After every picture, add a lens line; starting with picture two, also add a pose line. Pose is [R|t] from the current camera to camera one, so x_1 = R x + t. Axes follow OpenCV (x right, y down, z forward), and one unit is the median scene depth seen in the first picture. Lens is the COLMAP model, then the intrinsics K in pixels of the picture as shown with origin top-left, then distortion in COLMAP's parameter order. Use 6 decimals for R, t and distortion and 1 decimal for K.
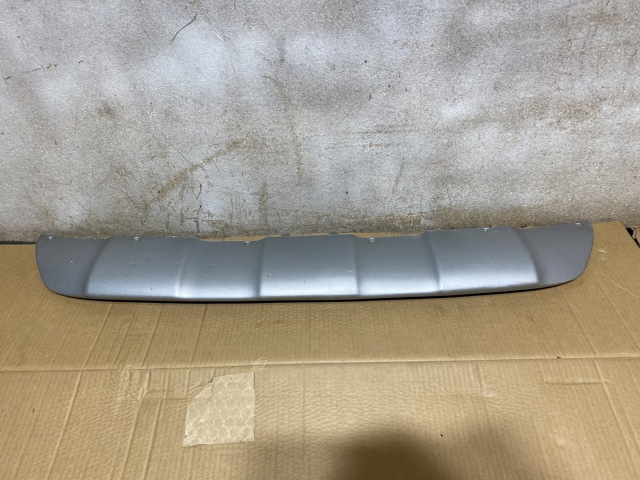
lens RADIAL K [[505.4, 0, 314.5], [0, 505.4, 239.3], [0, 0, 1]] dist [0.017102, -0.024767]
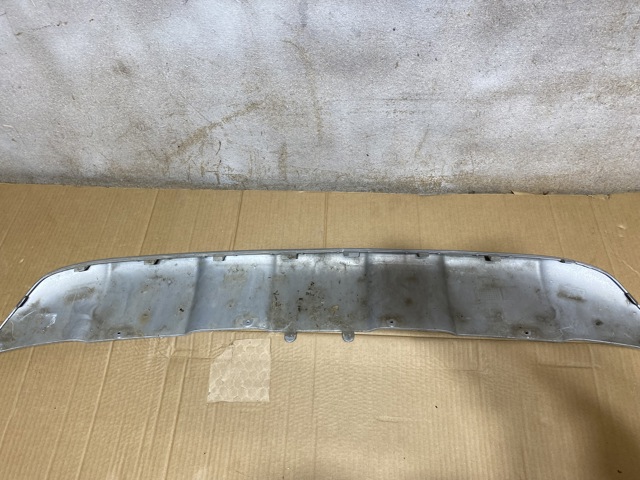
lens RADIAL K [[505.4, 0, 316.6], [0, 505.4, 243.0], [0, 0, 1]] dist [0.017102, -0.024767]
pose [[0.998155, 0.044463, -0.041342, 0.015310], [-0.032085, 0.964390, 0.262531, -0.208235], [0.051543, -0.260721, 0.964037, 0.004106]]
